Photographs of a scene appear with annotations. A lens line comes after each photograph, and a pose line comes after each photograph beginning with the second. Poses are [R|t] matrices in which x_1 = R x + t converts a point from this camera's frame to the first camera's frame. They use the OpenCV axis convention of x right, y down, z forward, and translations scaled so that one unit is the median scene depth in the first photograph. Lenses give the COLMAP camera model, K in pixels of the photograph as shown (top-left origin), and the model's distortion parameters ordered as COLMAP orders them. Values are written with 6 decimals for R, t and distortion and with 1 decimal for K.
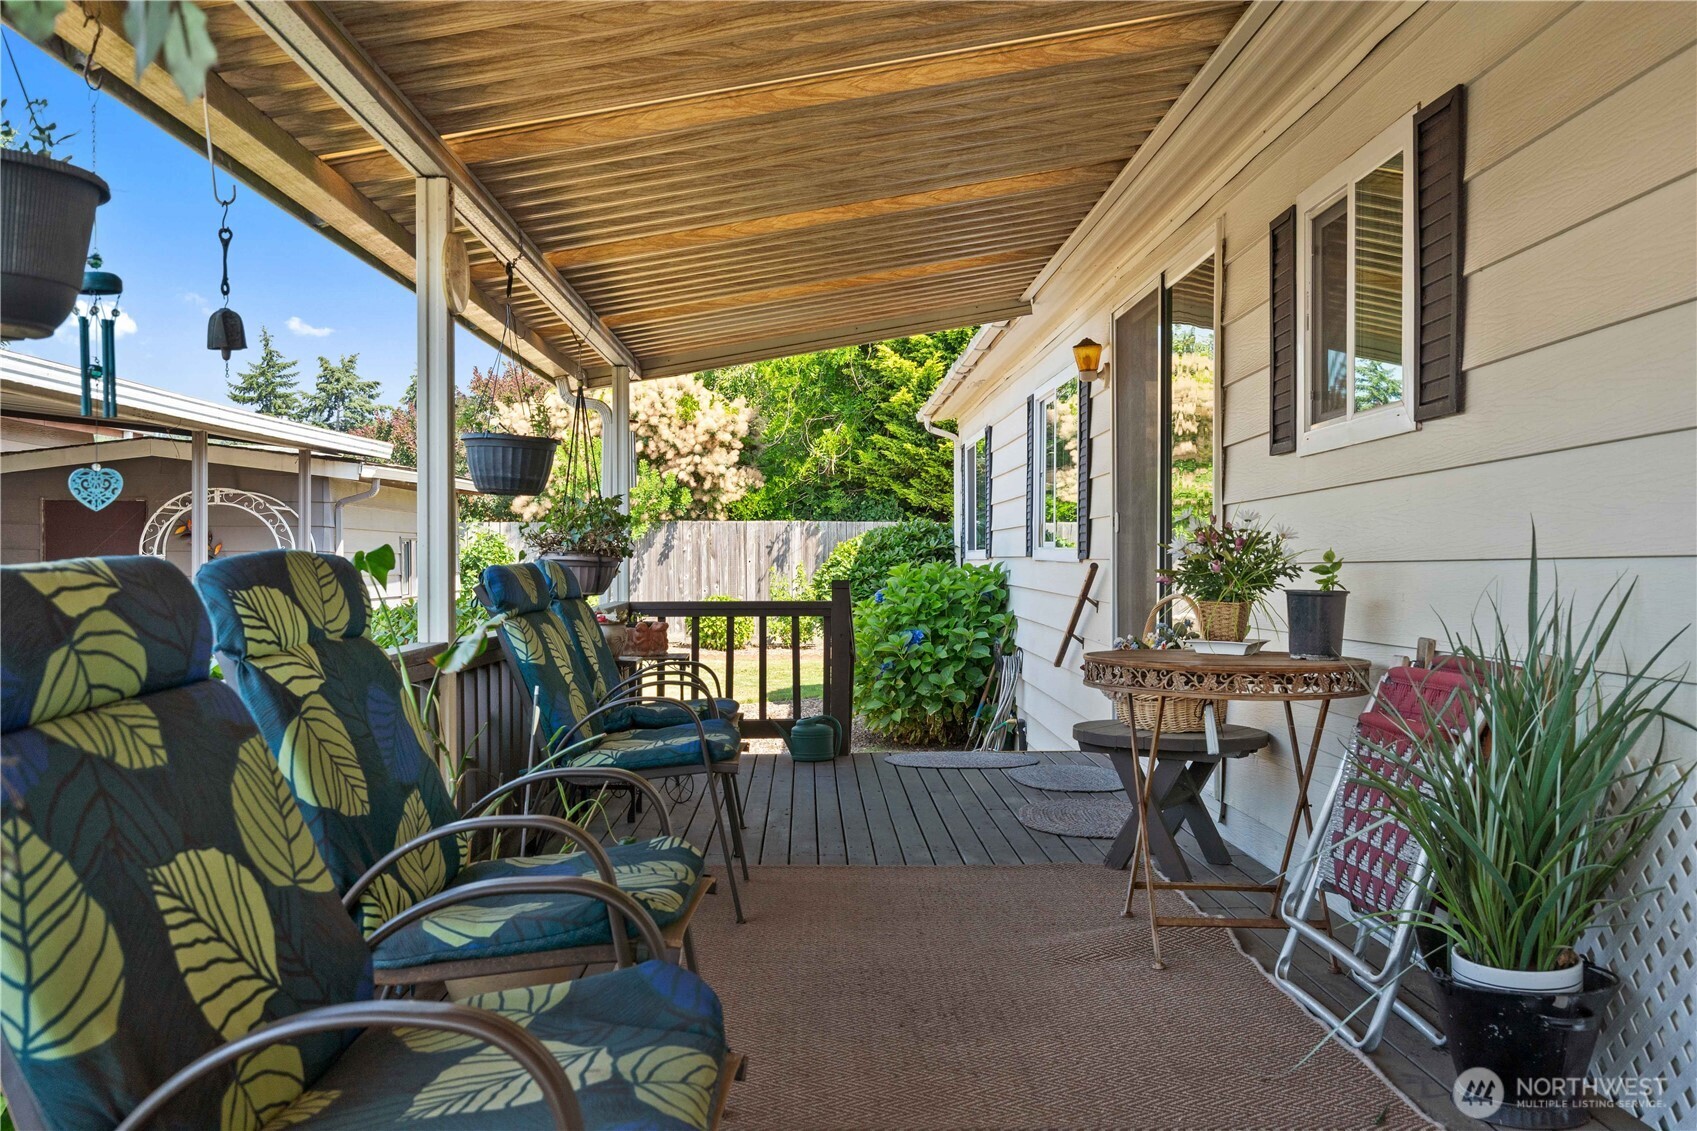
lens RADIAL K [[1468.4, 0, 845.1], [0, 1468.4, 569.9], [0, 0, 1]] dist [0.010395, -0.007244]
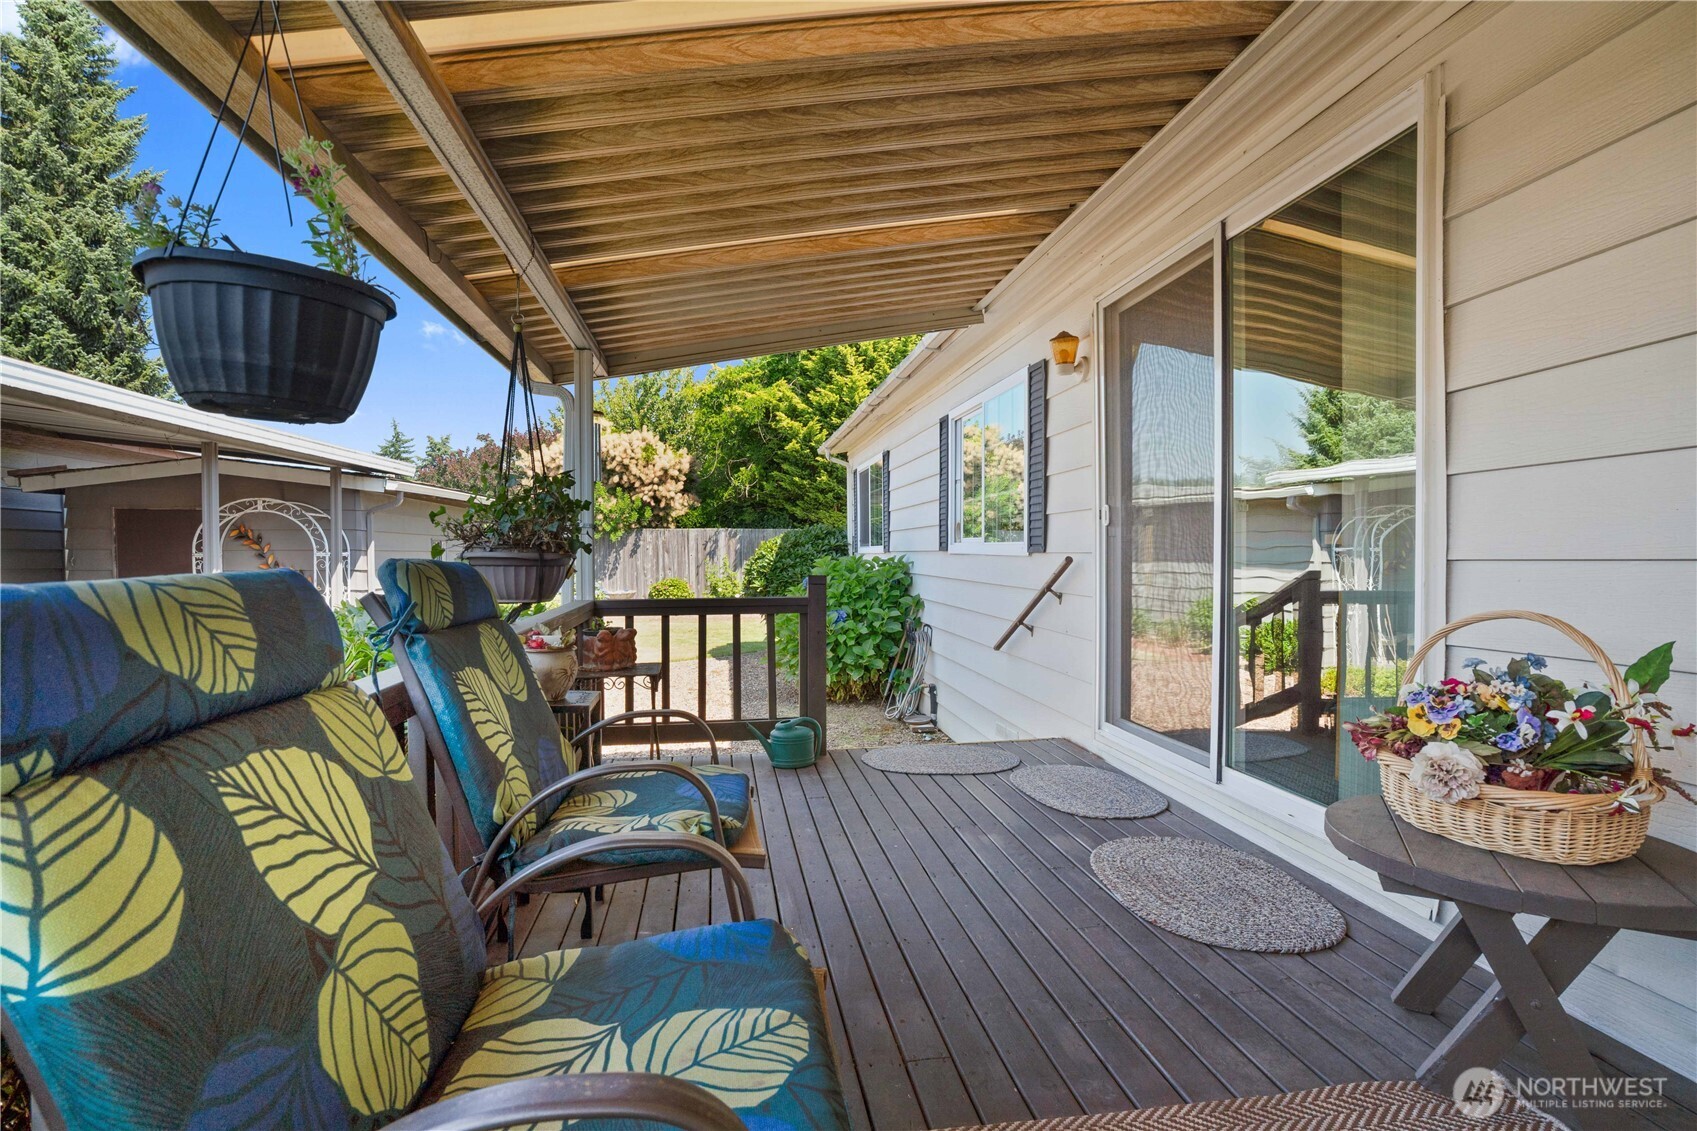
lens RADIAL K [[812.2, 0, 838.4], [0, 812.2, 564.1], [0, 0, 1]] dist [-0.012323, 0.001510]
pose [[0.992312, -0.006357, 0.123598, -0.045561], [0.005532, 0.999960, 0.007023, -0.003526], [-0.123638, -0.006285, 0.992307, 0.379679]]
